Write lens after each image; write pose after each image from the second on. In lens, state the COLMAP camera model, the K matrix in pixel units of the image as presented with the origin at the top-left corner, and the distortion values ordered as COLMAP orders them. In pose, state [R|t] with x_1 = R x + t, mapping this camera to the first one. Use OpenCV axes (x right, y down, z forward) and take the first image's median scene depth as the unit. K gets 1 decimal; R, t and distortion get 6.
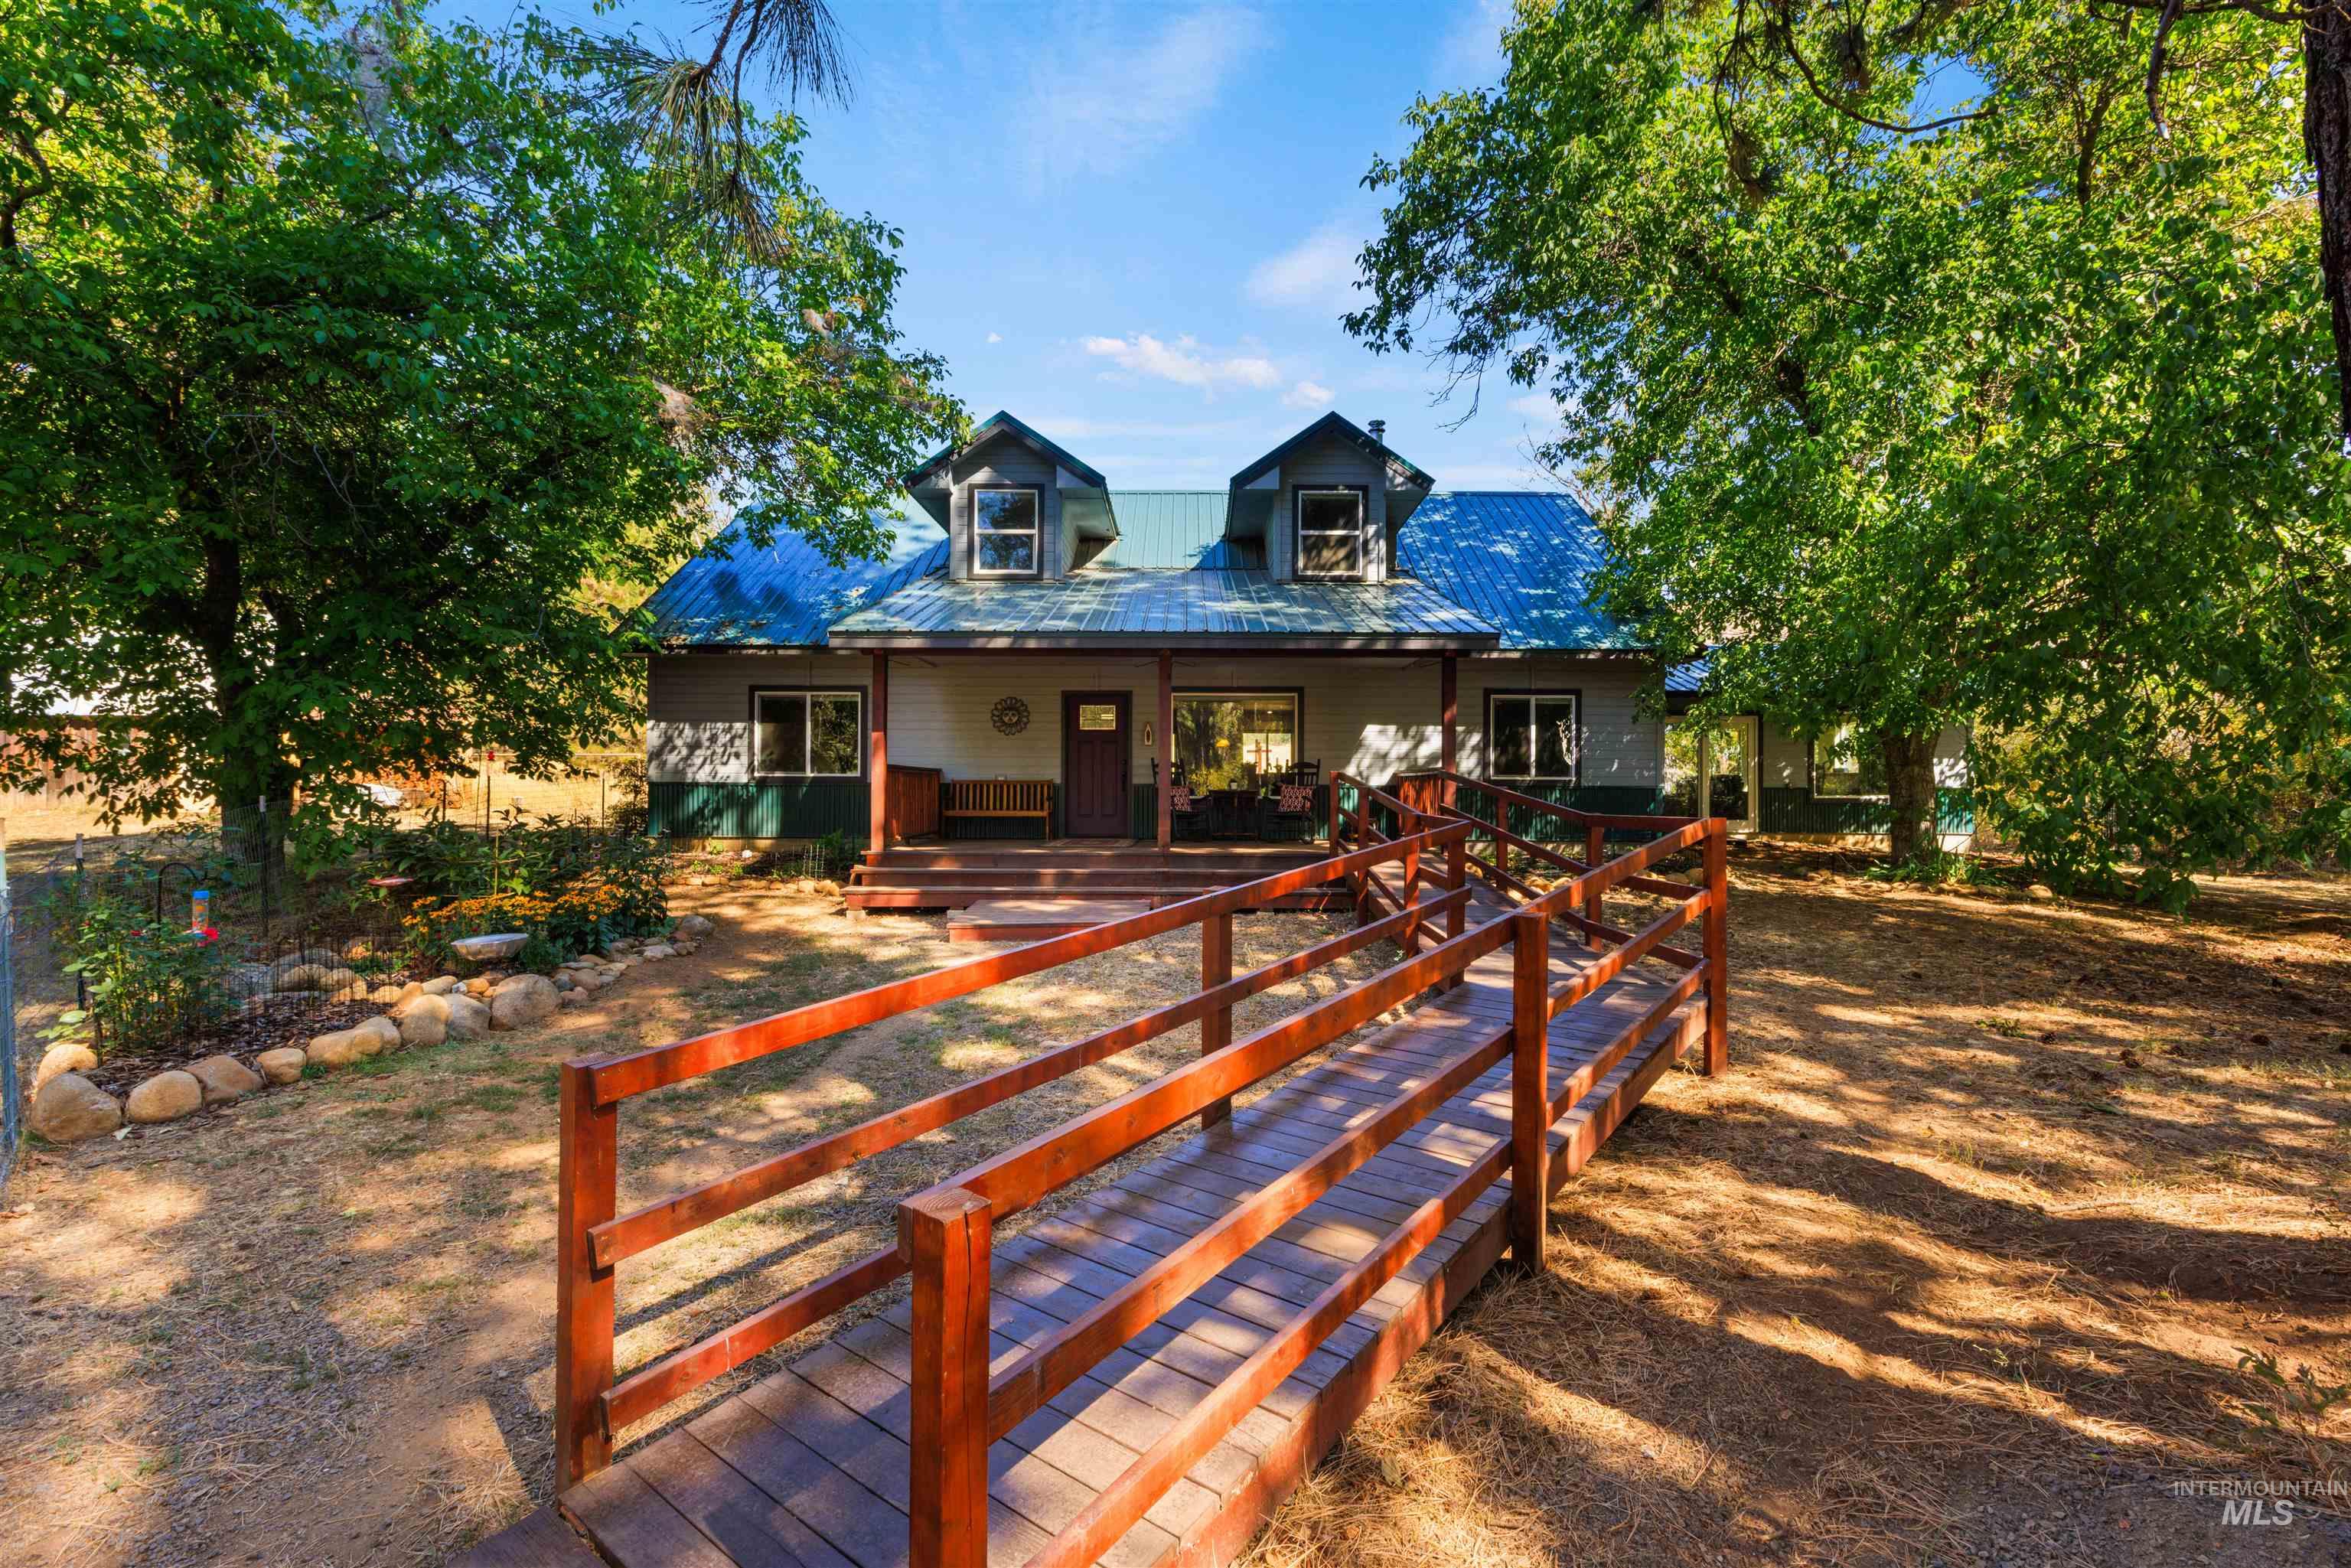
lens RADIAL K [[1067.9, 0, 1174.7], [0, 1067.9, 782.3], [0, 0, 1]] dist [0.005354, 0.000506]
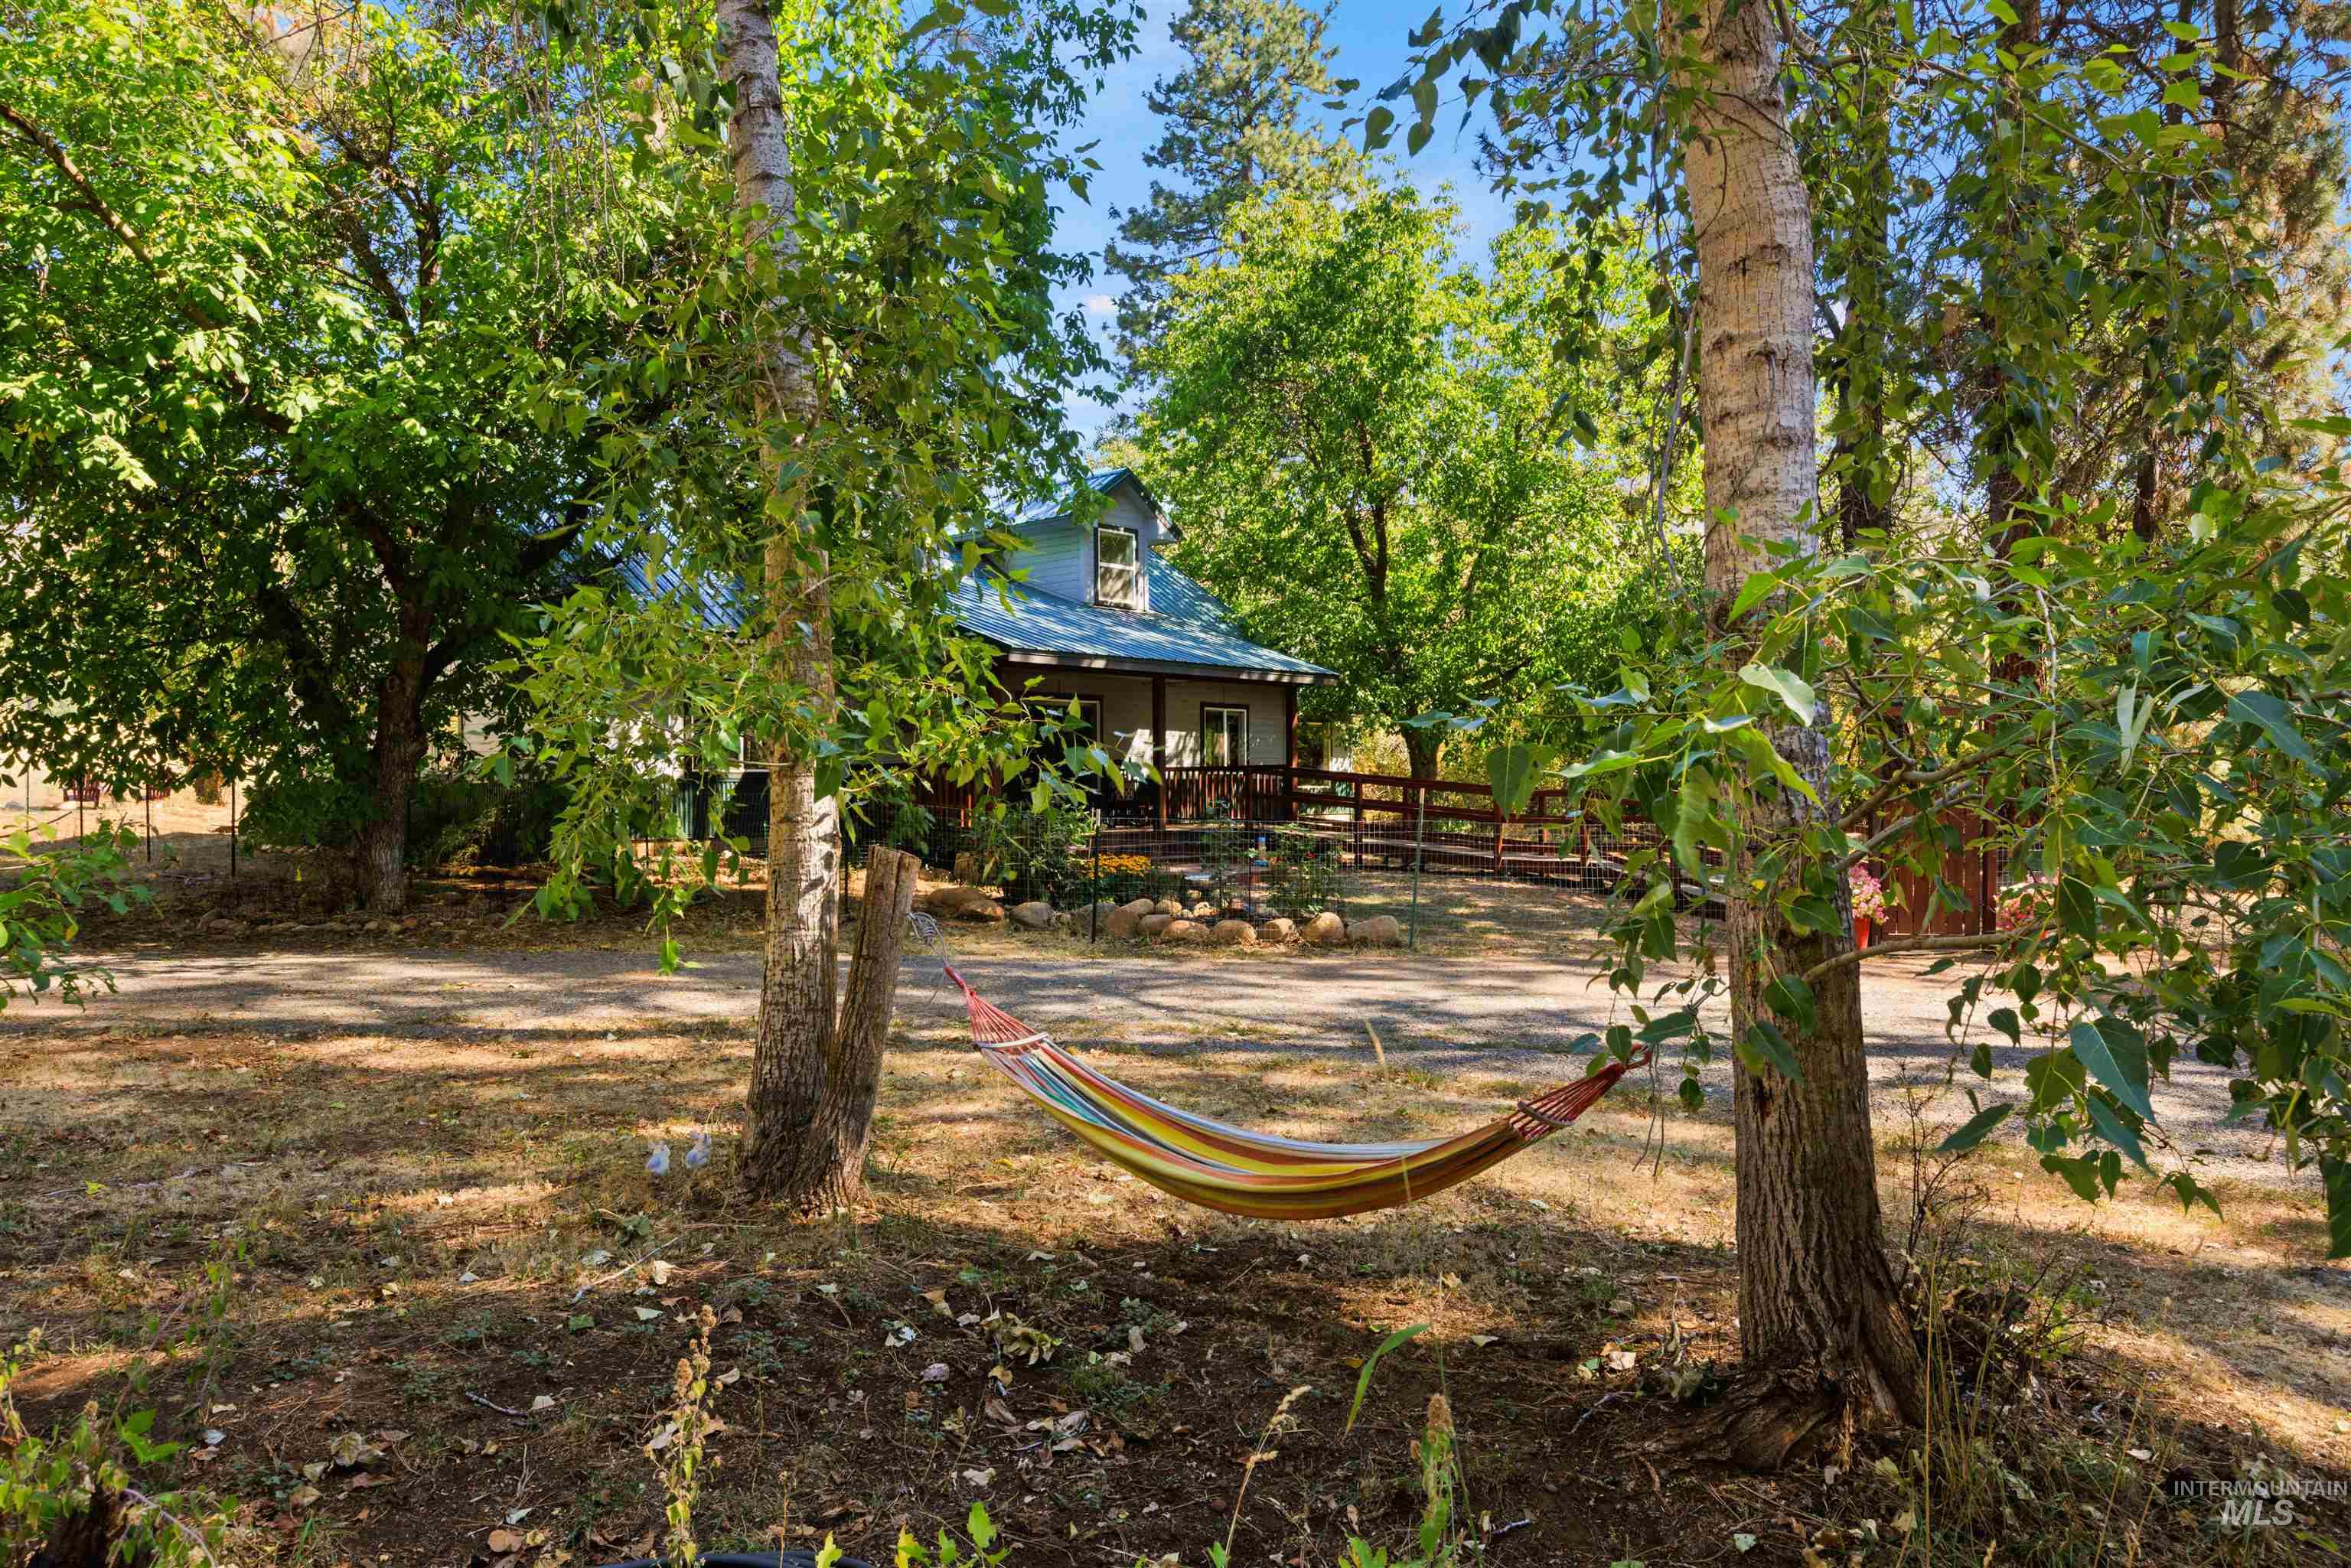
lens RADIAL K [[1690.0, 0, 1172.1], [0, 1690.0, 778.9], [0, 0, 1]] dist [-0.004509, -0.000608]
pose [[0.644740, -0.003501, 0.764394, -1.241522], [0.007691, 0.999969, -0.001907, 0.004787], [-0.764363, 0.007109, 0.644747, -0.247530]]
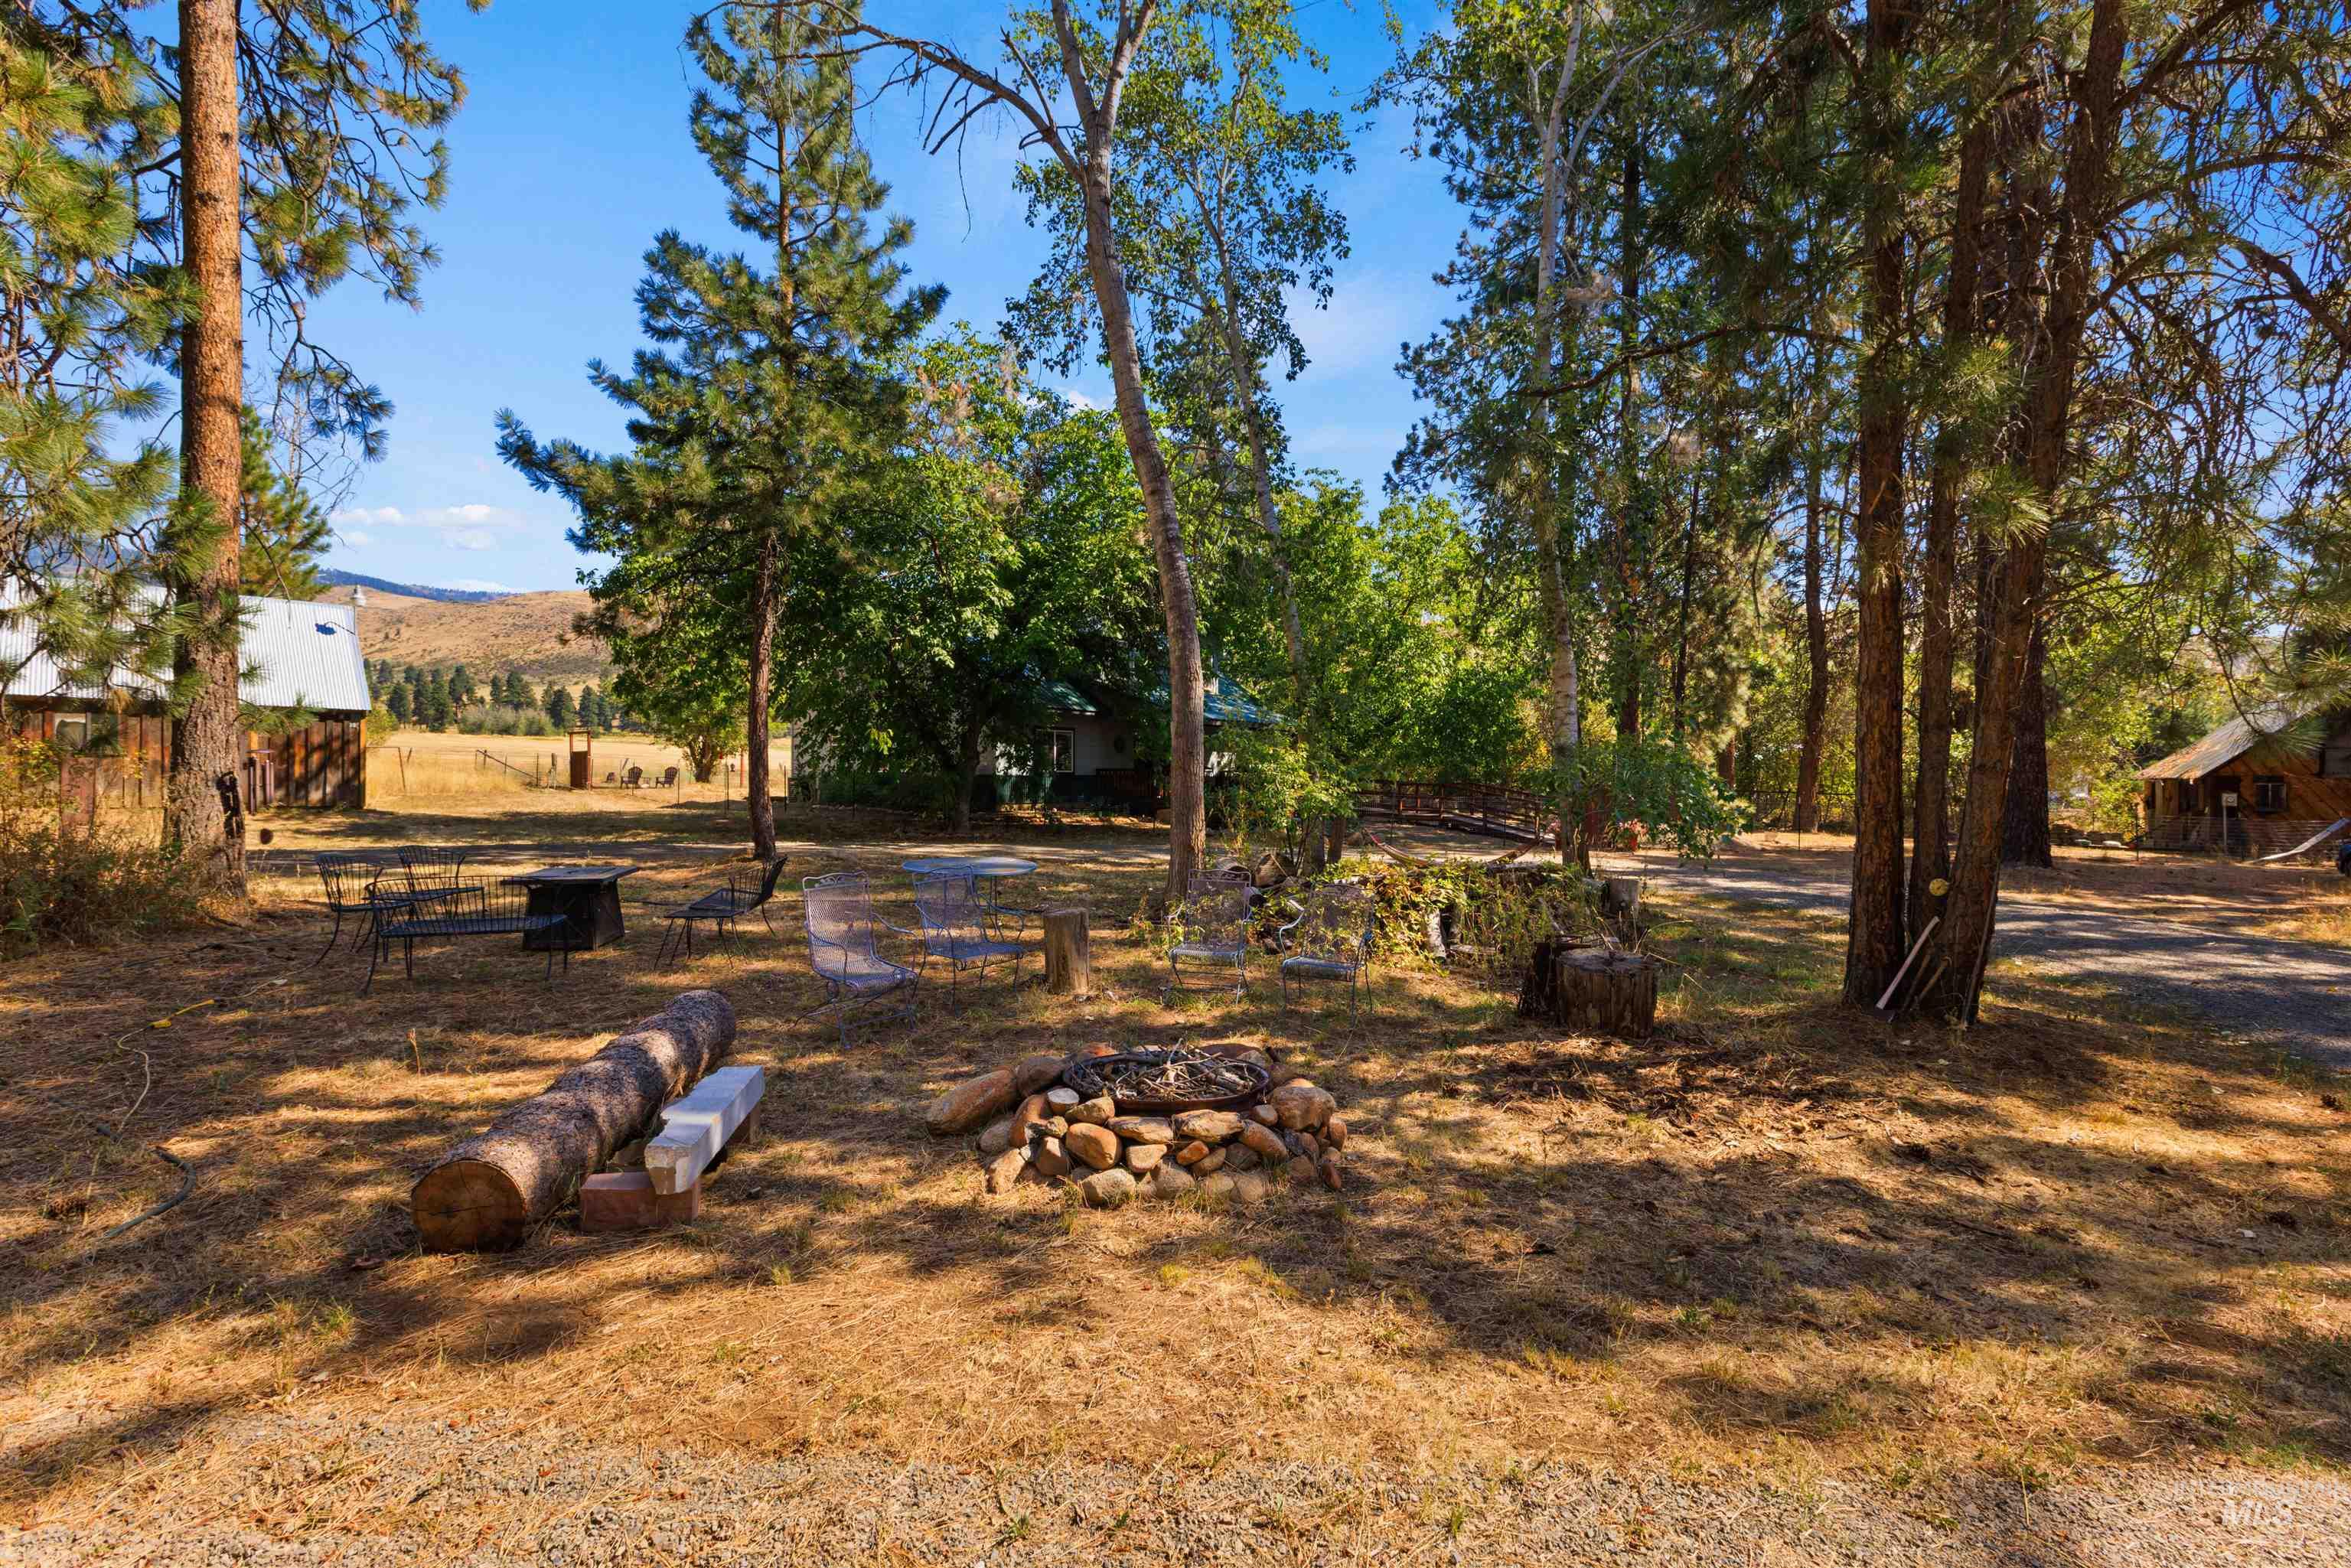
lens RADIAL K [[1067.9, 0, 1177.9], [0, 1067.9, 786.5], [0, 0, 1]] dist [0.005354, 0.000506]
pose [[0.593883, -0.011509, 0.804469, -1.859290], [-0.000546, 0.999892, 0.014707, -0.005491], [-0.804551, -0.009173, 0.593812, -0.401230]]
